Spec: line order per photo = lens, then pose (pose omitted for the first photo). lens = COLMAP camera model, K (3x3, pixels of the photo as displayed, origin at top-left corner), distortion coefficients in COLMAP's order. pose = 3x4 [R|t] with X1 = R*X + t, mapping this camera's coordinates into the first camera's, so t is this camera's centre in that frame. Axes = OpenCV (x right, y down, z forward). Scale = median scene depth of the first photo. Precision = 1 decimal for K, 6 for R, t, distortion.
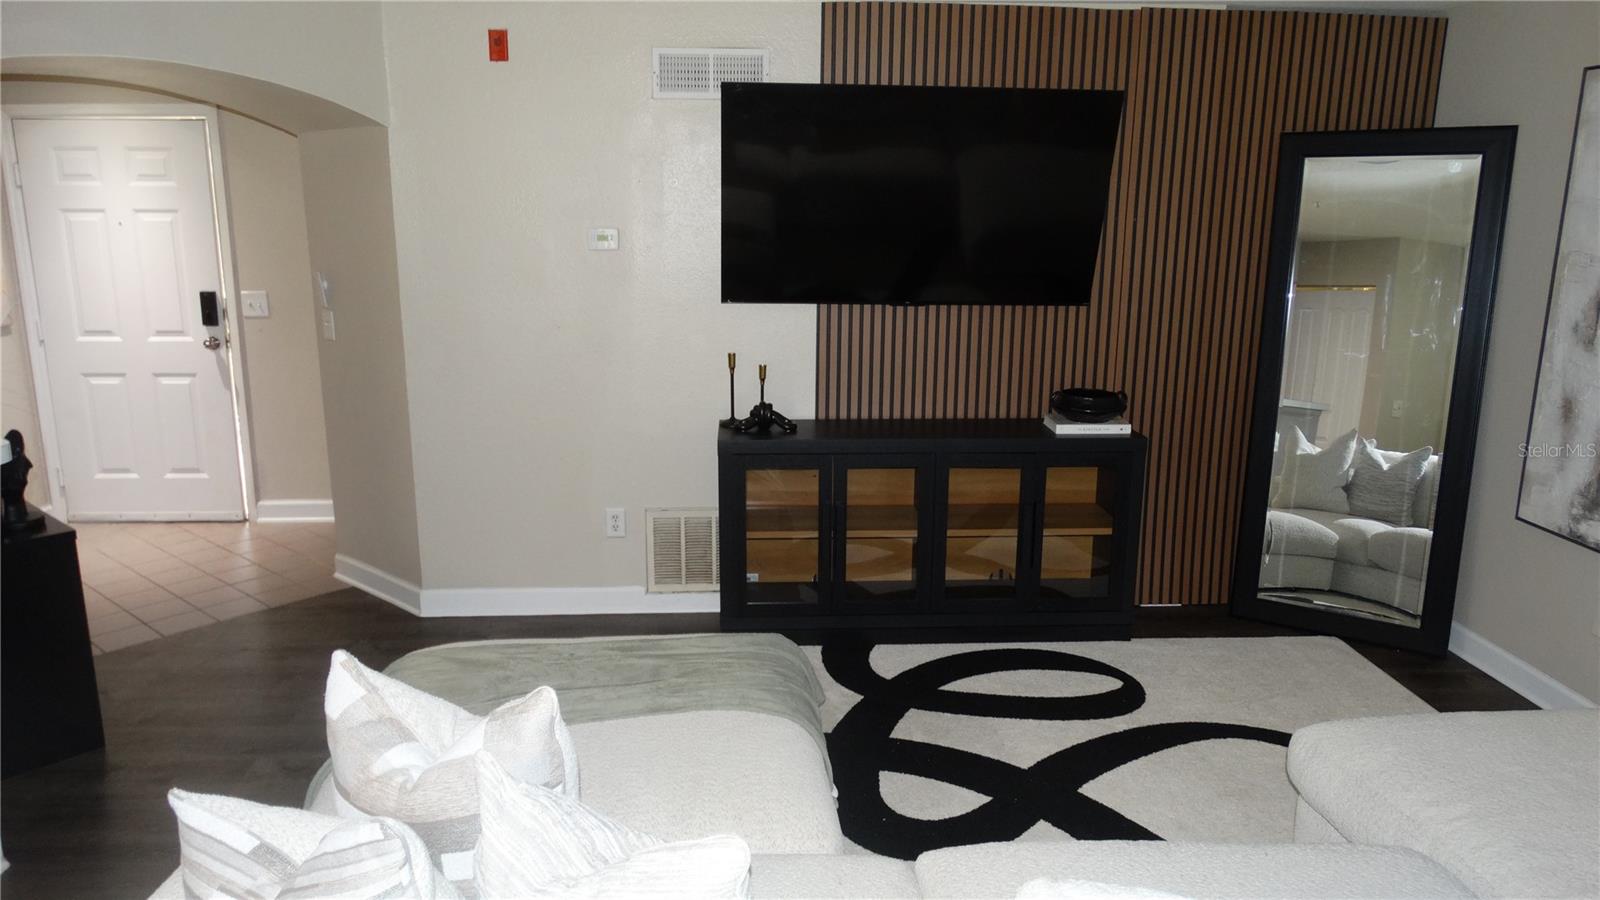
lens RADIAL K [[1144.1, 0, 798.4], [0, 1144.1, 441.7], [0, 0, 1]] dist [-0.001947, -0.000603]
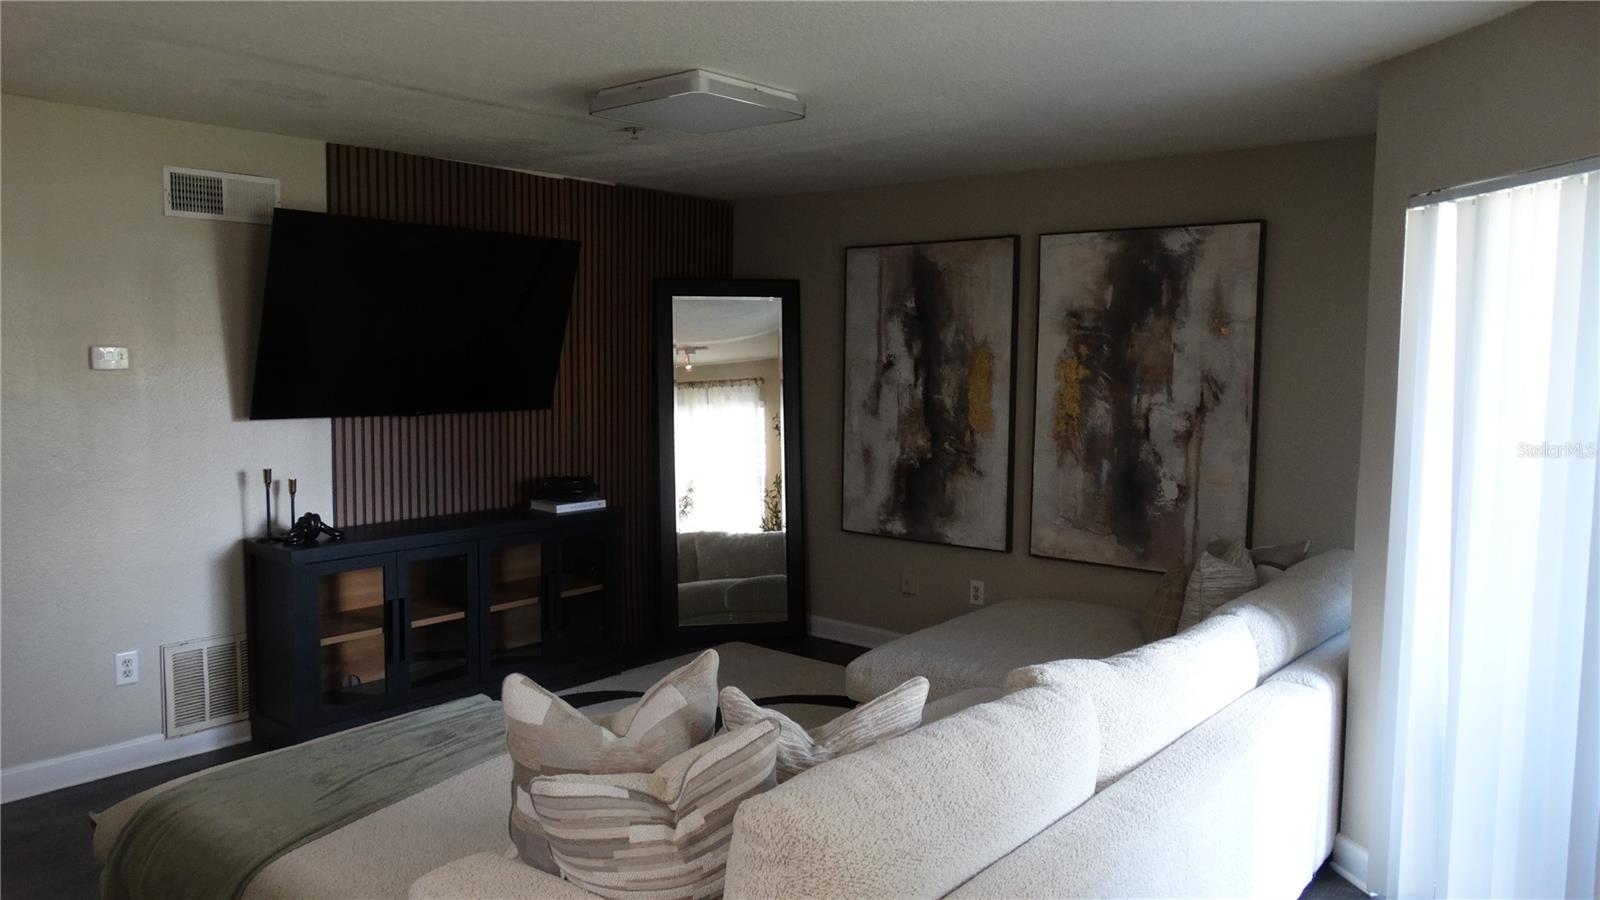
lens RADIAL K [[1144.1, 0, 802.6], [0, 1144.1, 454.0], [0, 0, 1]] dist [-0.001947, -0.000603]
pose [[0.689927, -0.067095, 0.720762, -0.448829], [0.152196, 0.986884, -0.053817, 0.035010], [-0.707698, 0.146827, 0.691090, -0.030439]]
